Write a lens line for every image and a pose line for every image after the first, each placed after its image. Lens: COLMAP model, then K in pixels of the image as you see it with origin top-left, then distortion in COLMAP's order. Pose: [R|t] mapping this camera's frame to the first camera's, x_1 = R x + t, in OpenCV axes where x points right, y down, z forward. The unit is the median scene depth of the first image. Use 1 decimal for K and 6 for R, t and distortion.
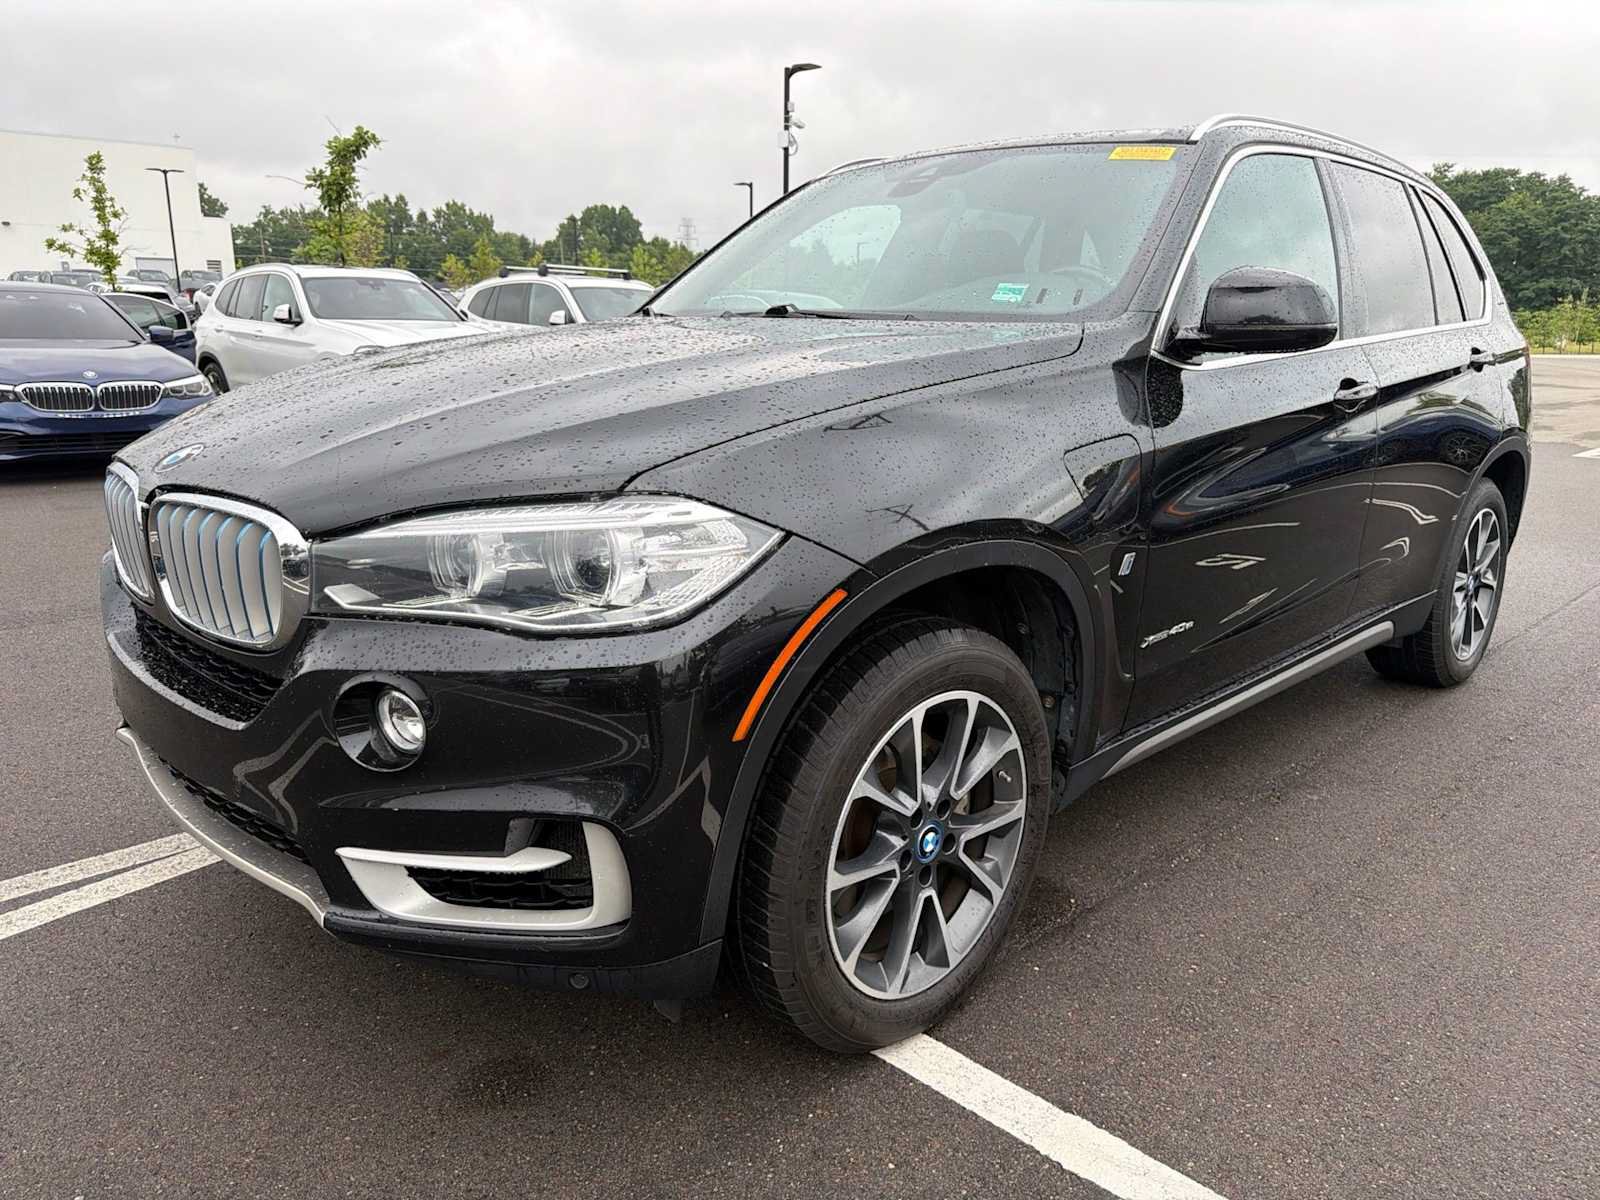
lens RADIAL K [[1151.1, 0, 800.0], [0, 1151.1, 600.0], [0, 0, 1]] dist [0.000617, -0.001886]
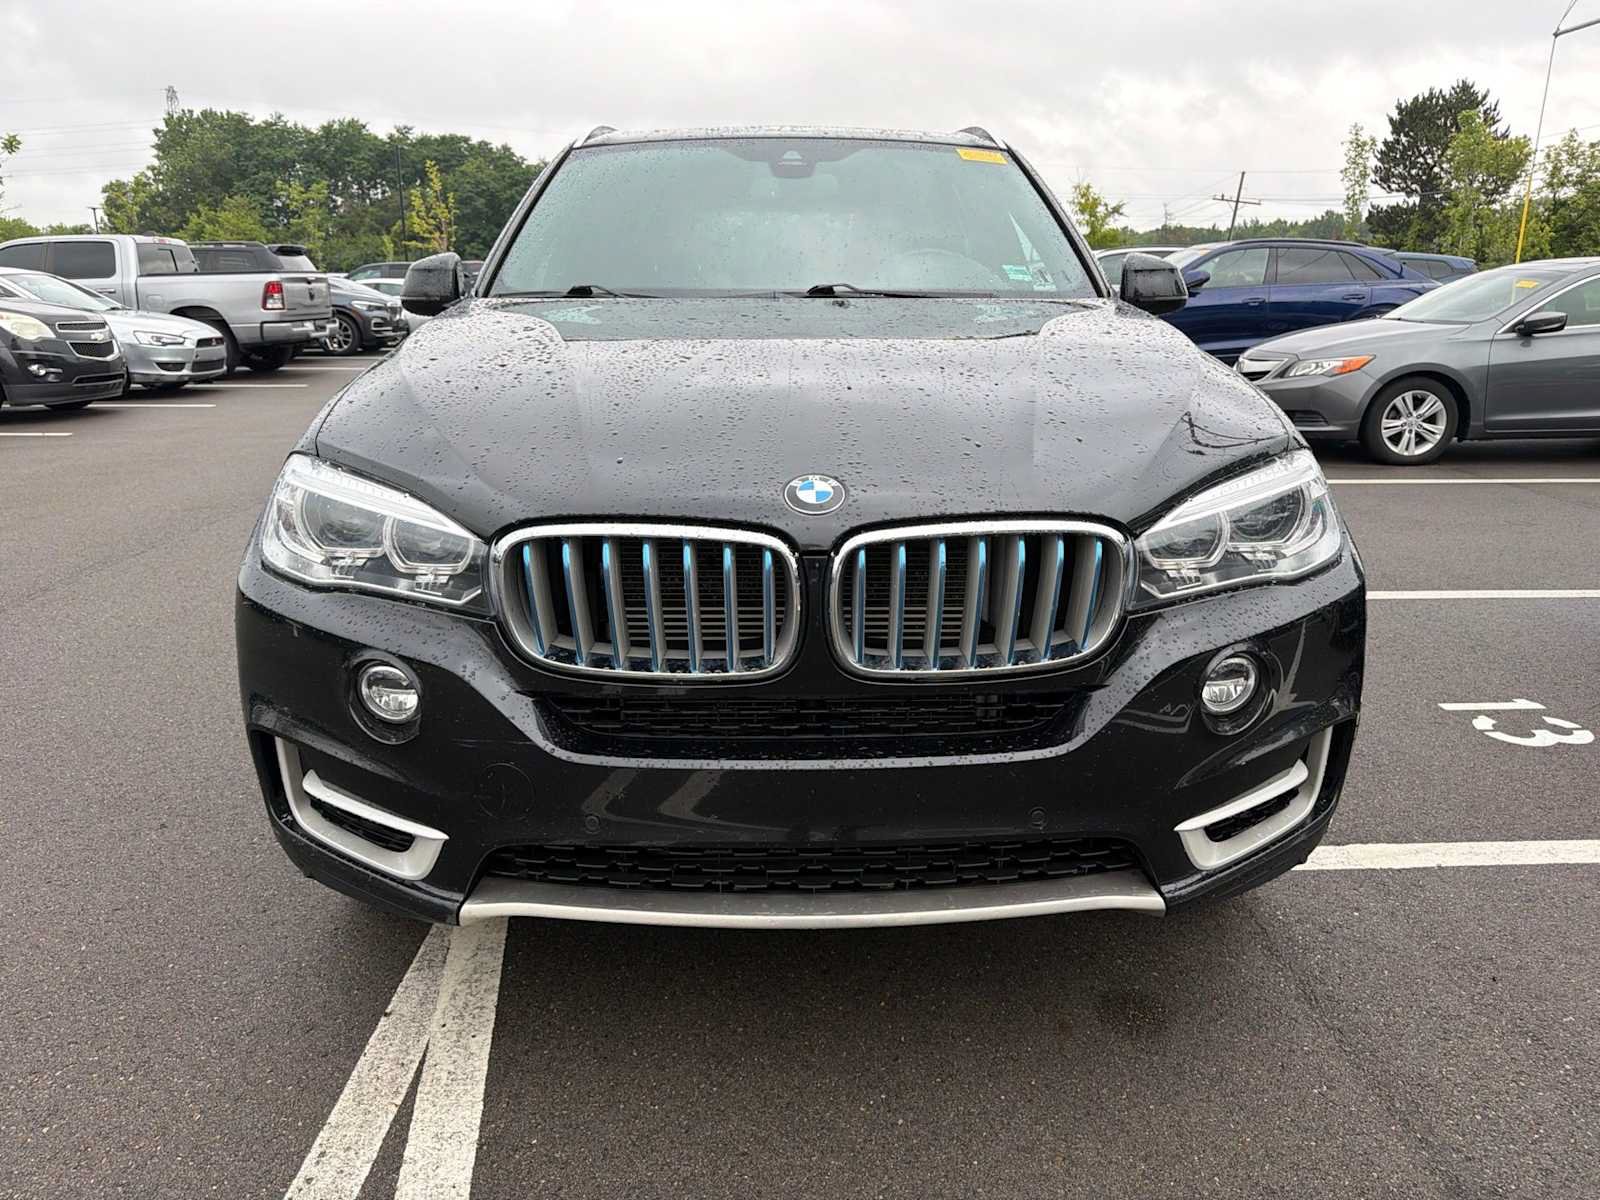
lens RADIAL K [[1159.7, 0, 800.0], [0, 1159.7, 600.0], [0, 0, 1]] dist [0.004158, -0.005994]
pose [[0.681306, -0.204200, 0.702940, -1.042535], [0.179489, 0.977589, 0.110019, -0.127060], [-0.709652, 0.051213, 0.702689, 0.386999]]
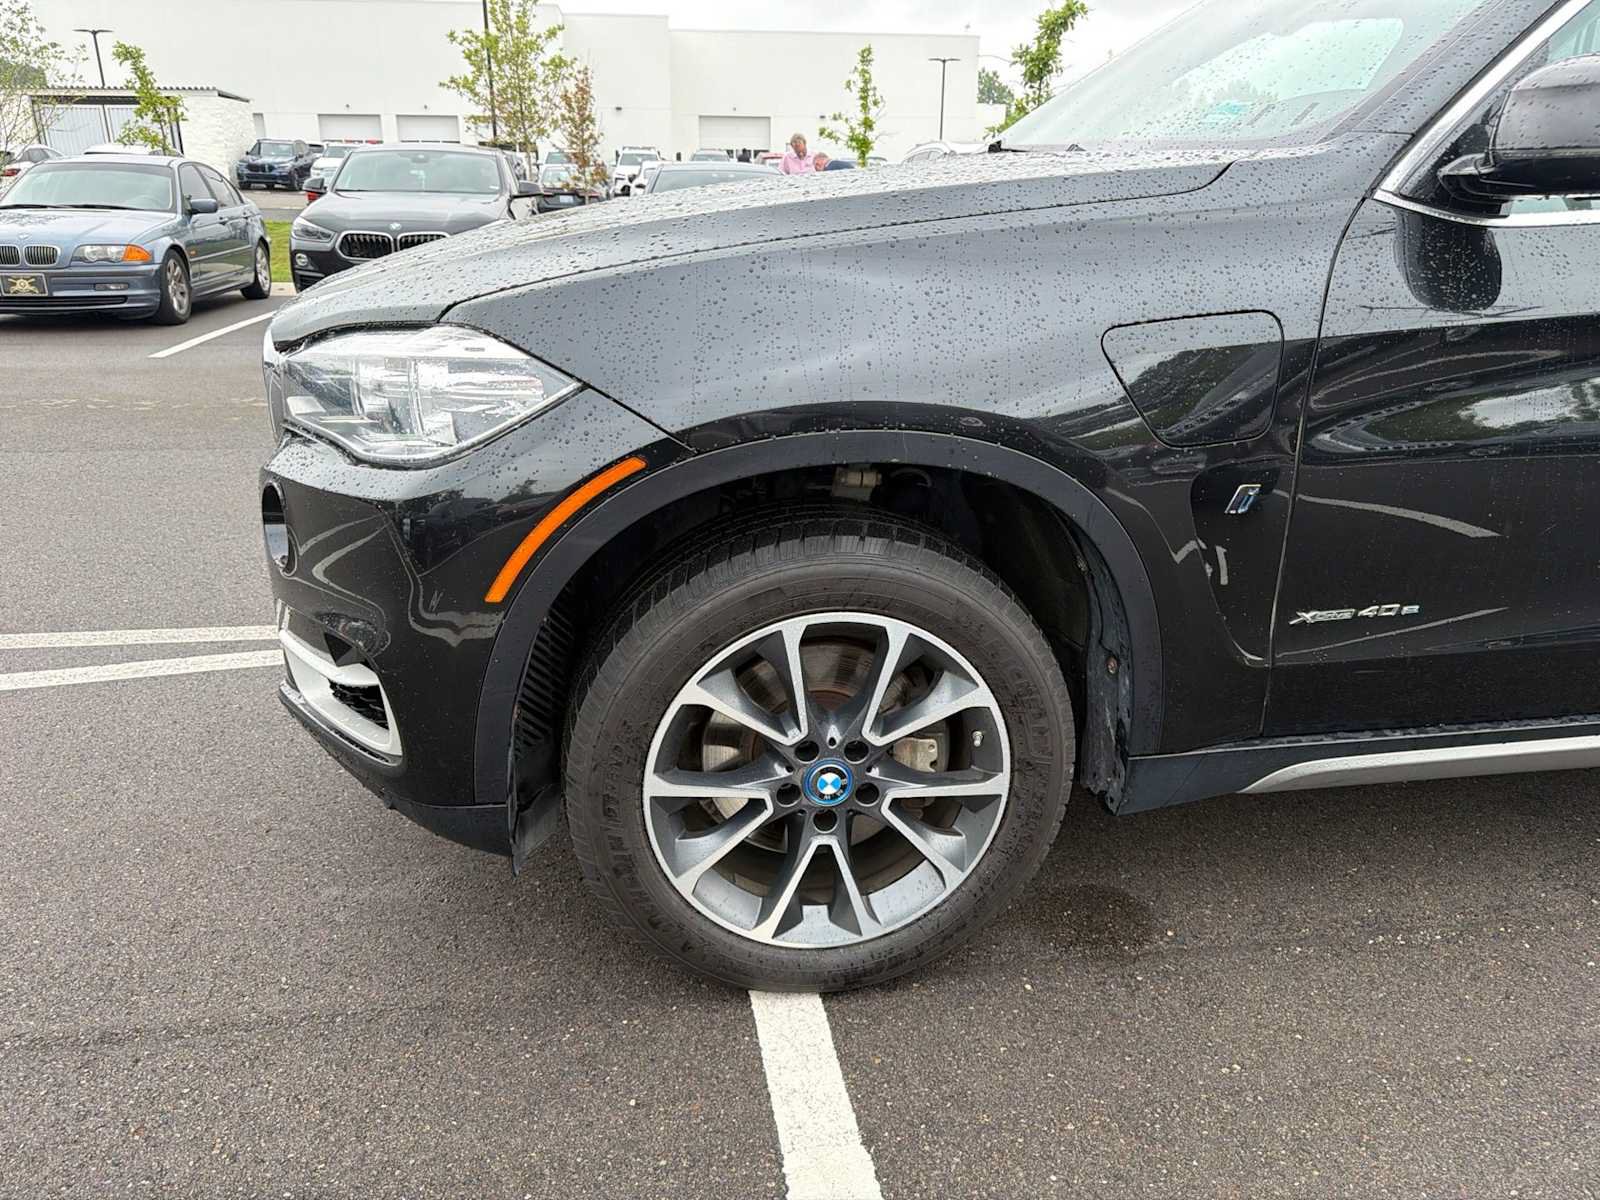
lens RADIAL K [[1136.6, 0, 804.4], [0, 1136.6, 608.9], [0, 0, 1]] dist [0.010506, -0.016860]
pose [[0.809936, 0.198041, -0.552072, 0.494844], [-0.140997, 0.979410, 0.144483, -0.030539], [0.569318, -0.039181, 0.821183, 0.290342]]
